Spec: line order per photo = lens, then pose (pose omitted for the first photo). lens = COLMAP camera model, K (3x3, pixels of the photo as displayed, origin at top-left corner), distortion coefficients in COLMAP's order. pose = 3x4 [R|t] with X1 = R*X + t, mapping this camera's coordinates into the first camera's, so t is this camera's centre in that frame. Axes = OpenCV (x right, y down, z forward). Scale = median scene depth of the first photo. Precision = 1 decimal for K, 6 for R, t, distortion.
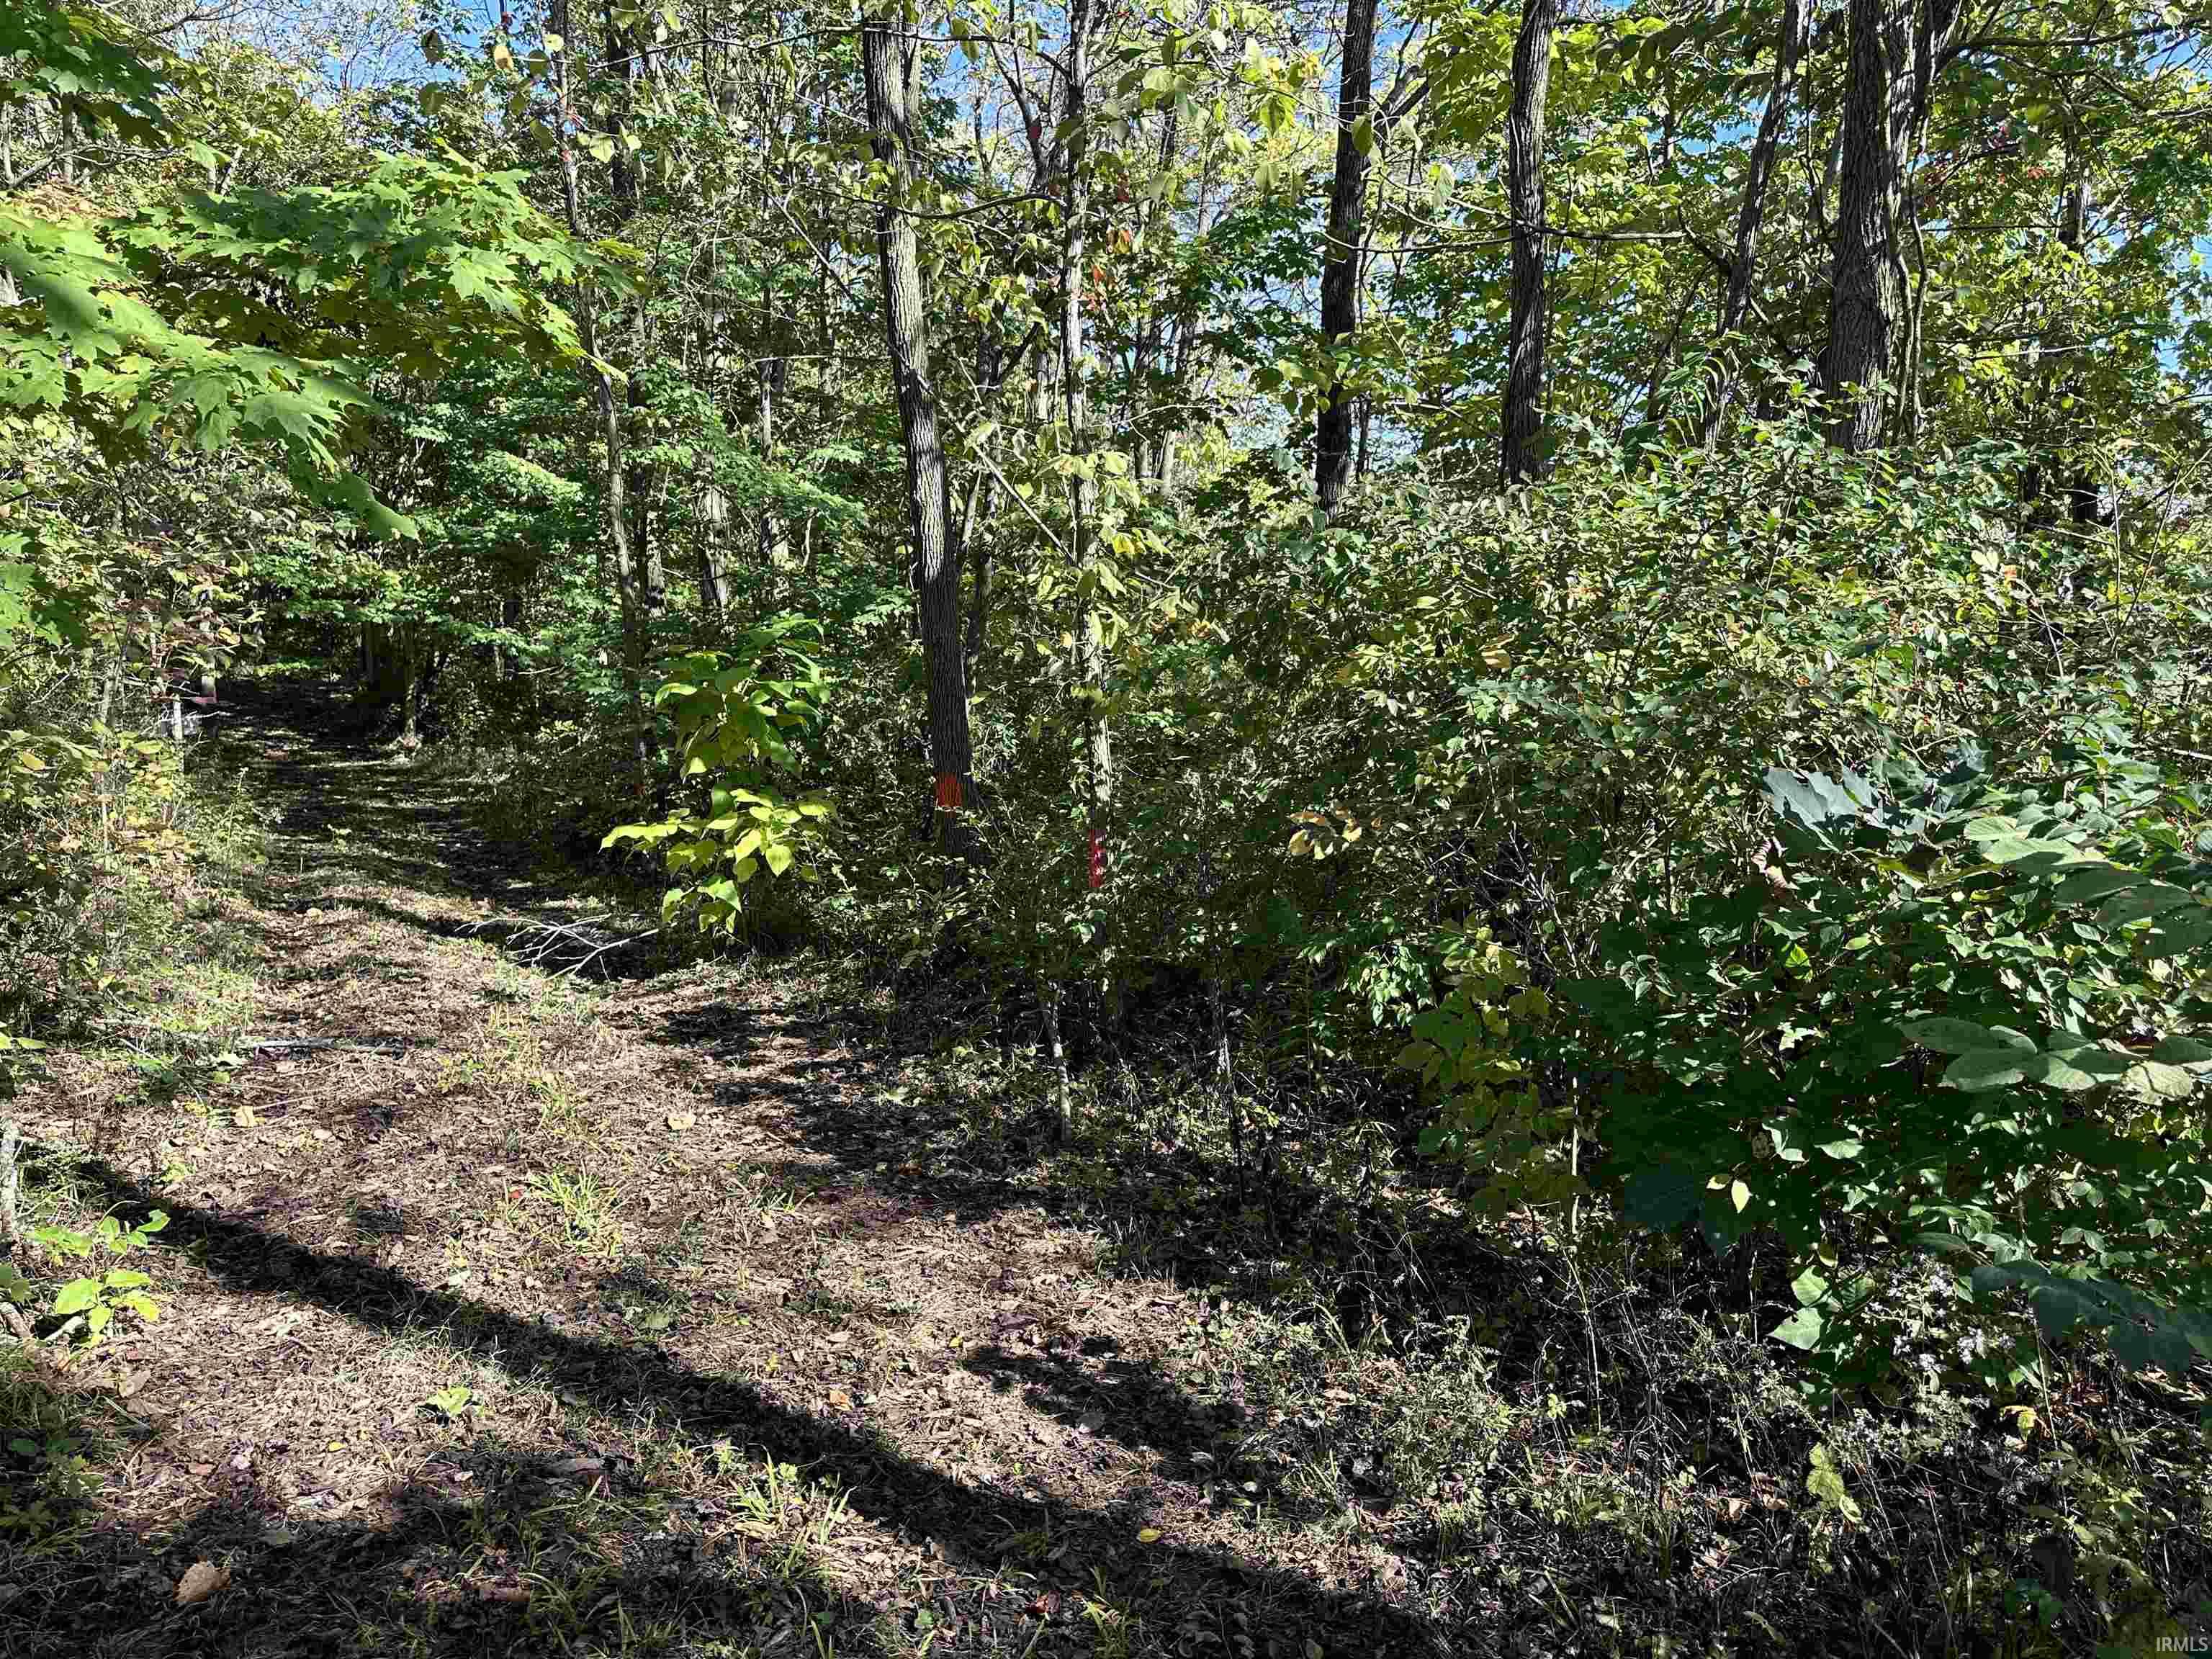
lens RADIAL K [[1510.5, 0, 1104.5], [0, 1510.5, 825.6], [0, 0, 1]] dist [0.024456, -0.029813]
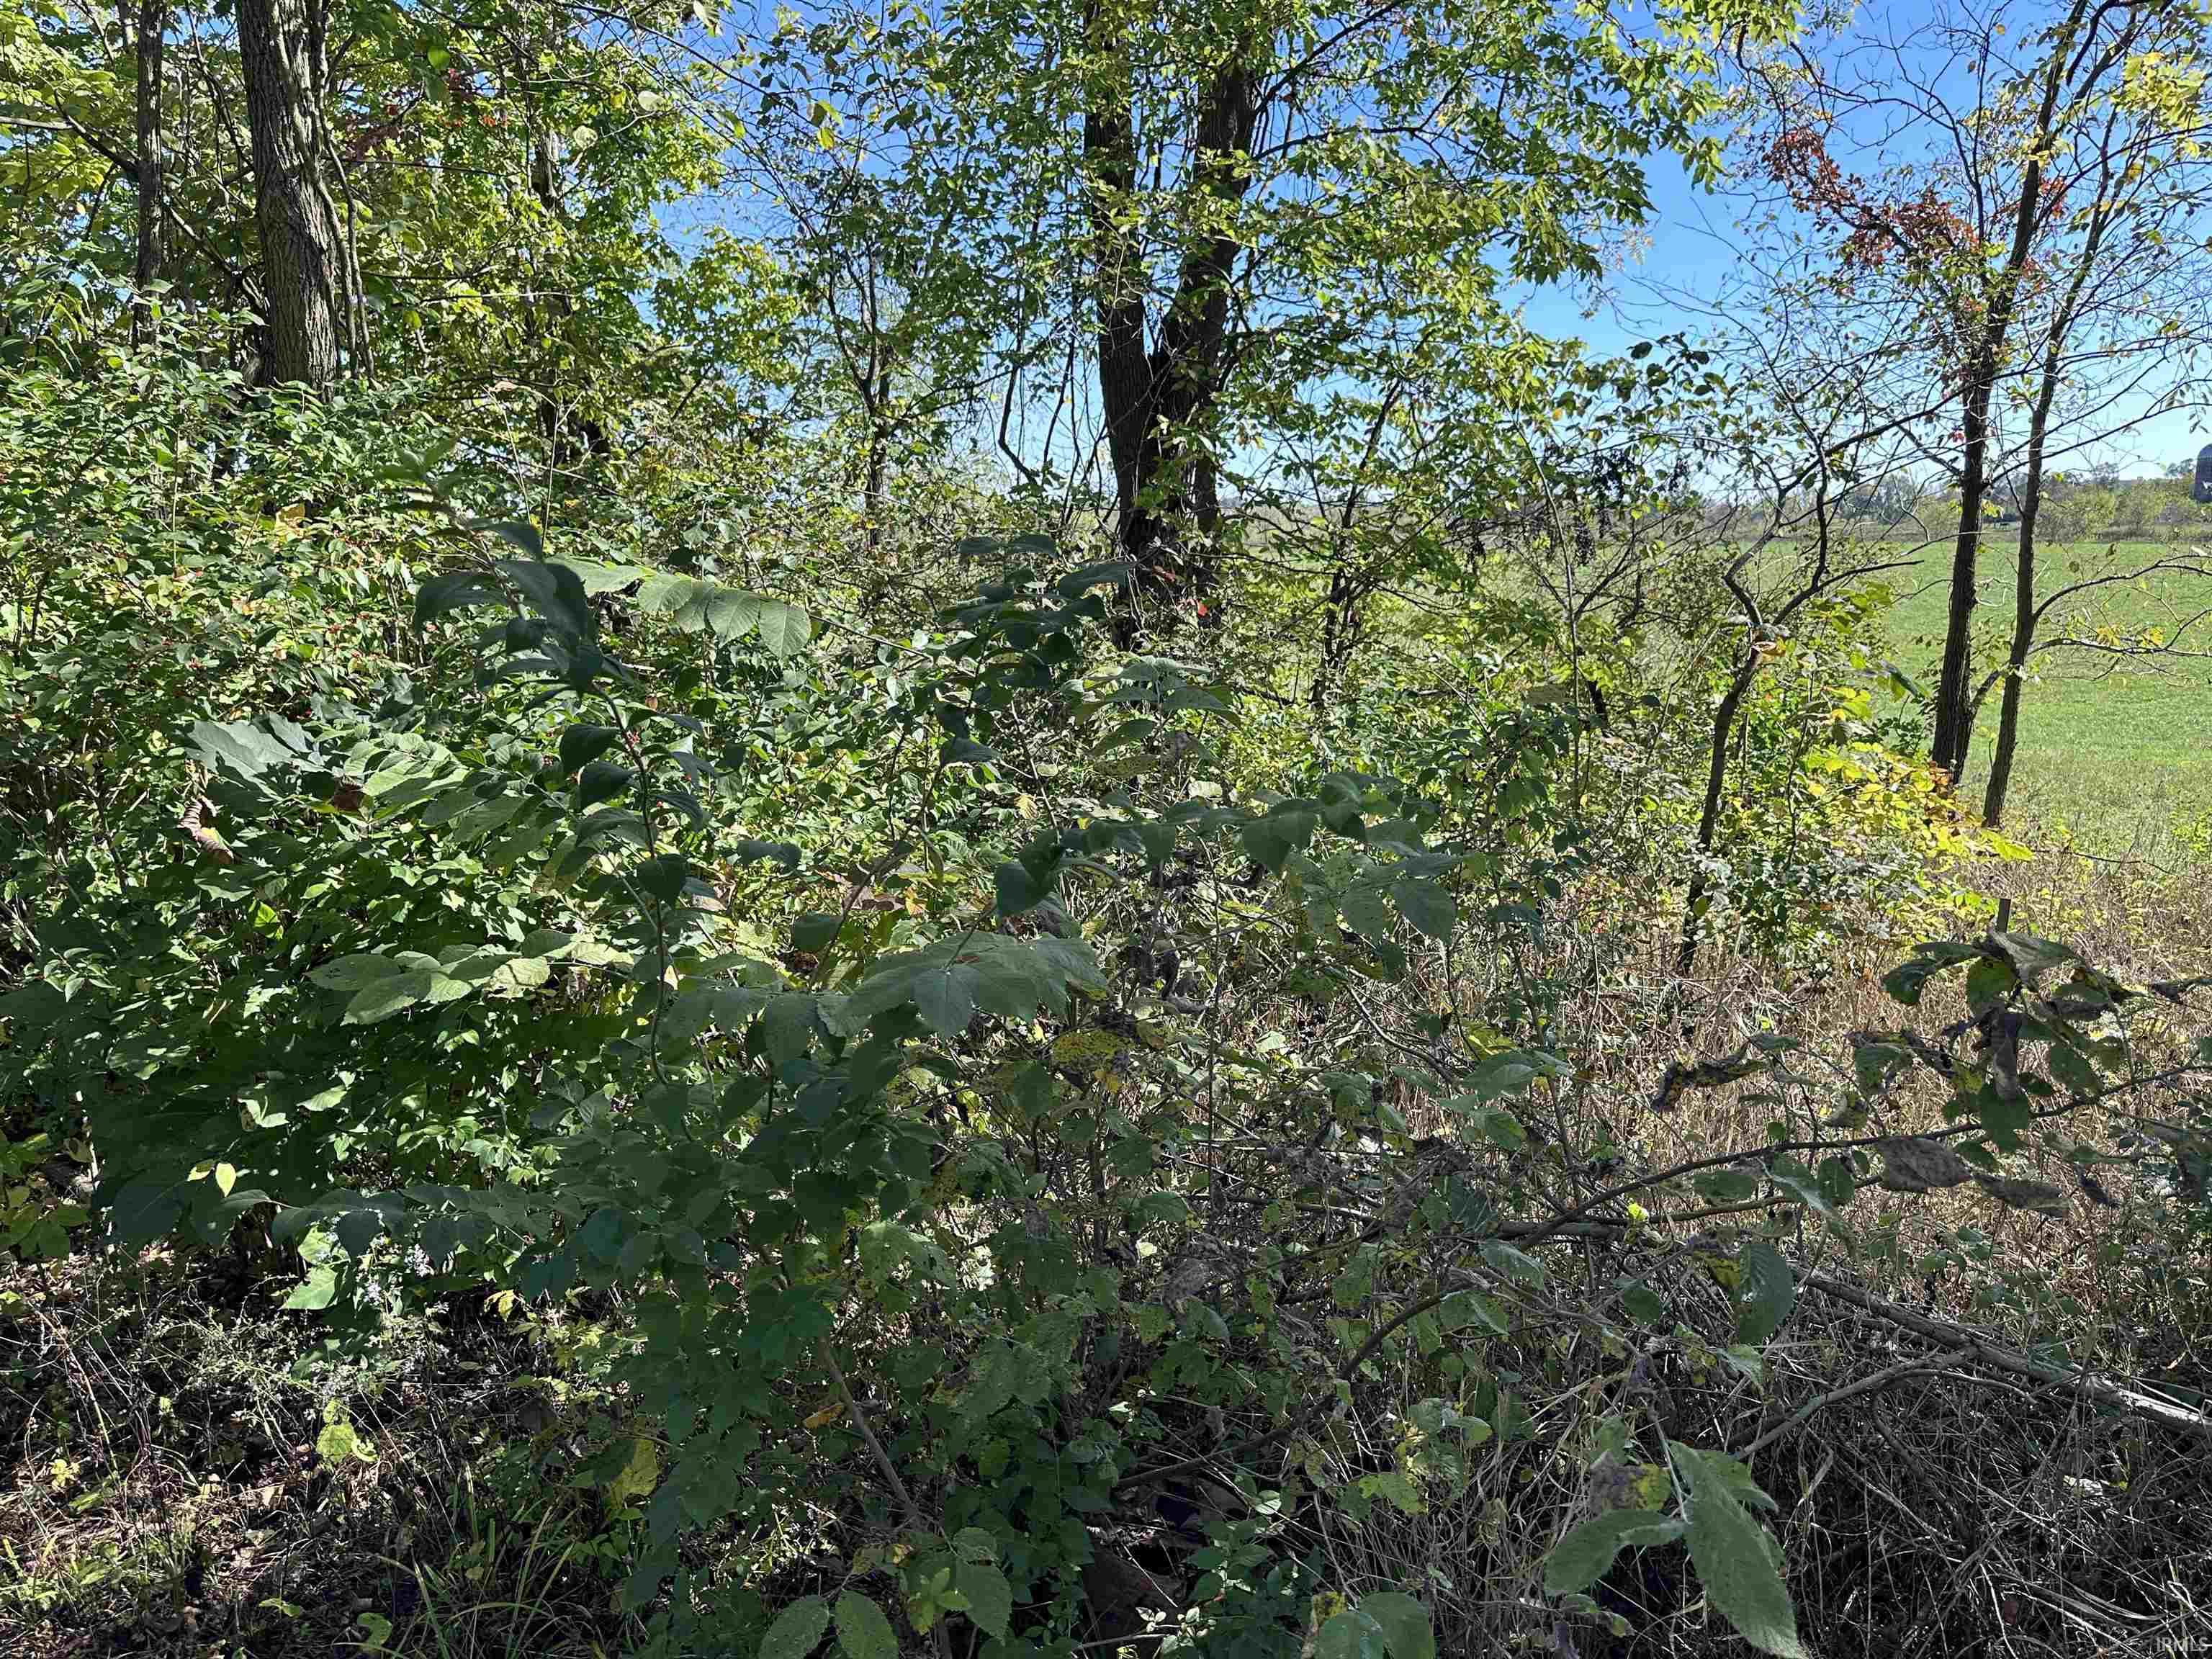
lens RADIAL K [[1510.5, 0, 1104.5], [0, 1510.5, 825.6], [0, 0, 1]] dist [0.024456, -0.029813]
pose [[0.700325, -0.162552, 0.695069, 0.178473], [0.131619, 0.986437, 0.098078, 0.006722], [-0.701585, 0.022798, 0.712221, -0.060811]]
